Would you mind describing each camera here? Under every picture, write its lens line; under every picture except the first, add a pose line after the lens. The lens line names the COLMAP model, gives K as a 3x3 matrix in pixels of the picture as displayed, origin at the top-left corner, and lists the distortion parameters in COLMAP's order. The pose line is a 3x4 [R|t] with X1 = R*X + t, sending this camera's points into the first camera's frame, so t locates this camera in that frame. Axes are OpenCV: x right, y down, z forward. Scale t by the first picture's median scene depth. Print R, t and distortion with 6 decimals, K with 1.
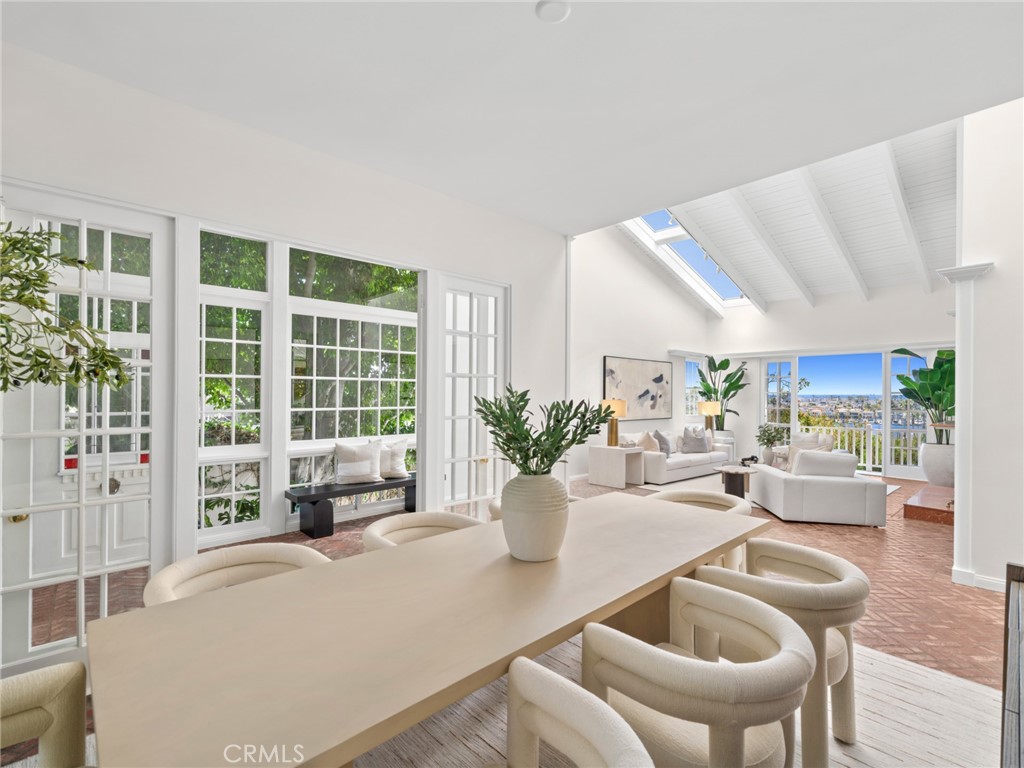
lens RADIAL K [[475.7, 0, 509.9], [0, 475.7, 392.7], [0, 0, 1]] dist [0.010831, -0.000509]
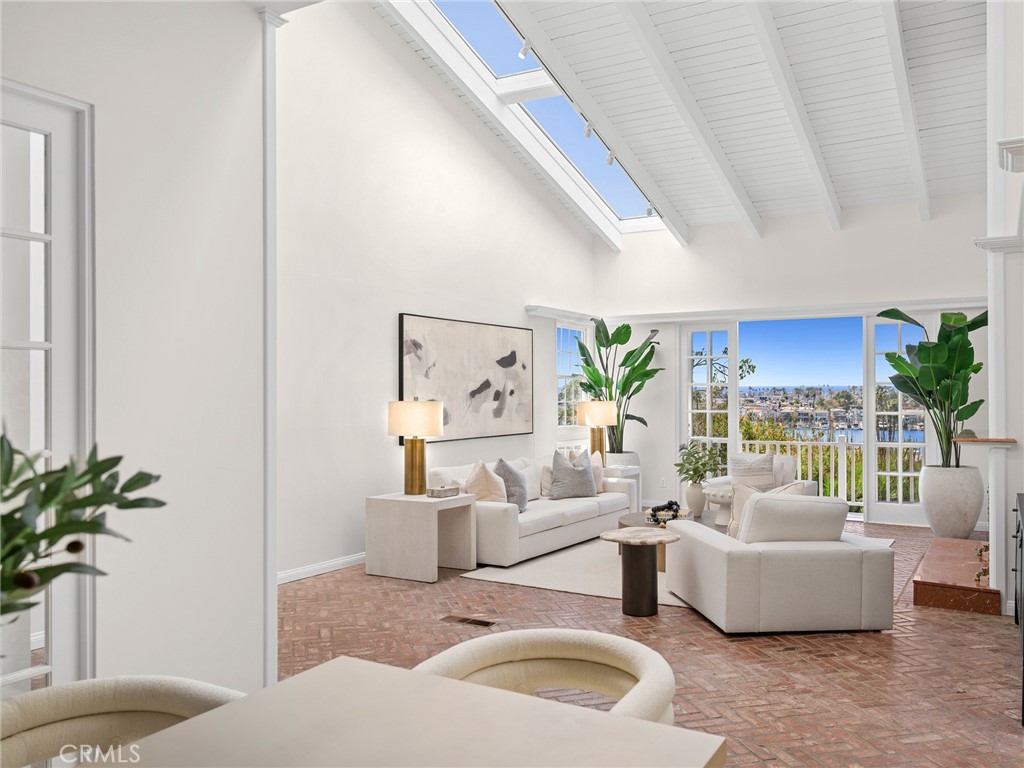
lens RADIAL K [[827.8, 0, 512.0], [0, 827.8, 384.0], [0, 0, 1]] dist [0.001829, 0.004432]
pose [[0.959459, -0.007577, 0.281746, 0.062256], [0.008439, 0.999963, -0.001847, -0.000300], [-0.281722, 0.004149, 0.959487, 0.127264]]
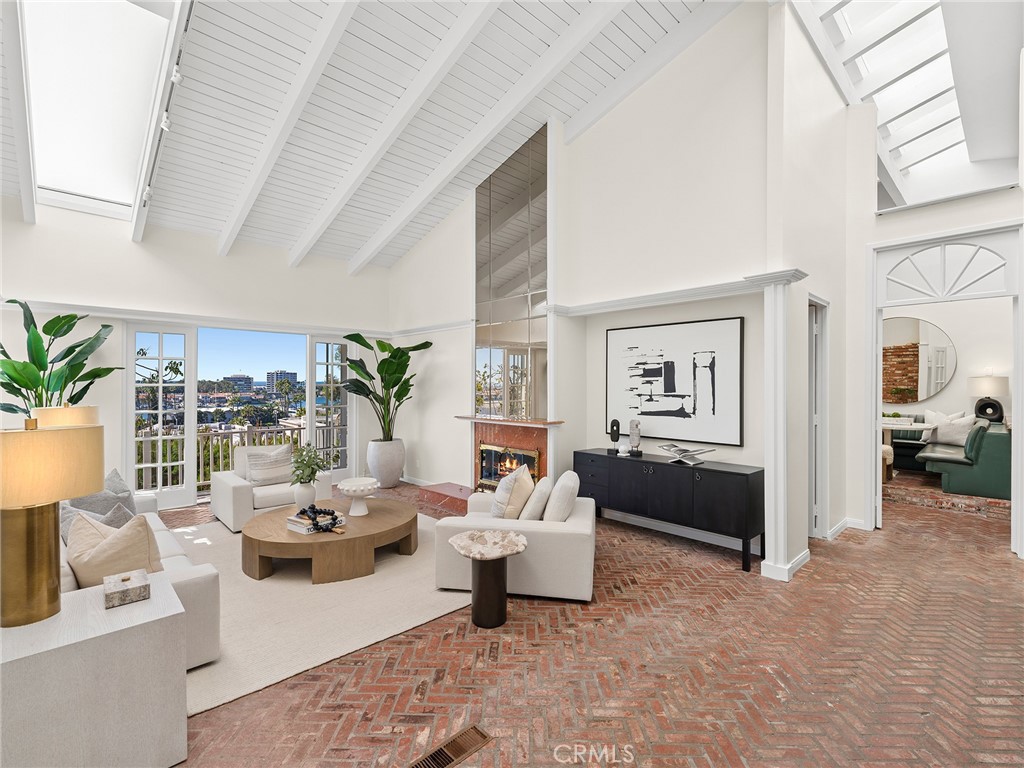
lens RADIAL K [[469.4, 0, 512.0], [0, 469.4, 384.0], [0, 0, 1]] dist [0.003322, 0.000261]
pose [[-0.015058, -0.006935, 0.999863, -0.023385], [-0.008943, 0.999937, 0.006801, -0.009883], [-0.999847, -0.008839, -0.015119, 0.665675]]
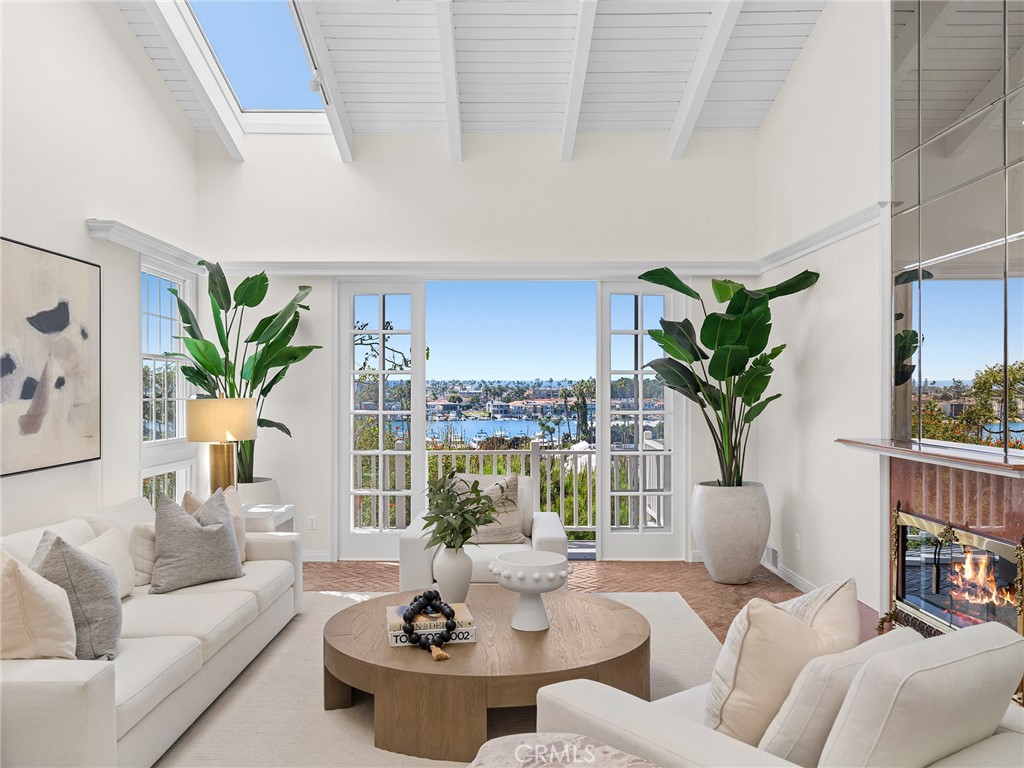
lens RADIAL K [[823.1, 0, 500.1], [0, 823.1, 384.1], [0, 0, 1]] dist [-0.002580, 0.000043]
pose [[0.677151, -0.006740, 0.735813, 0.155058], [0.000529, 0.999962, 0.008672, 0.004839], [-0.735844, -0.005483, 0.677129, 0.547018]]
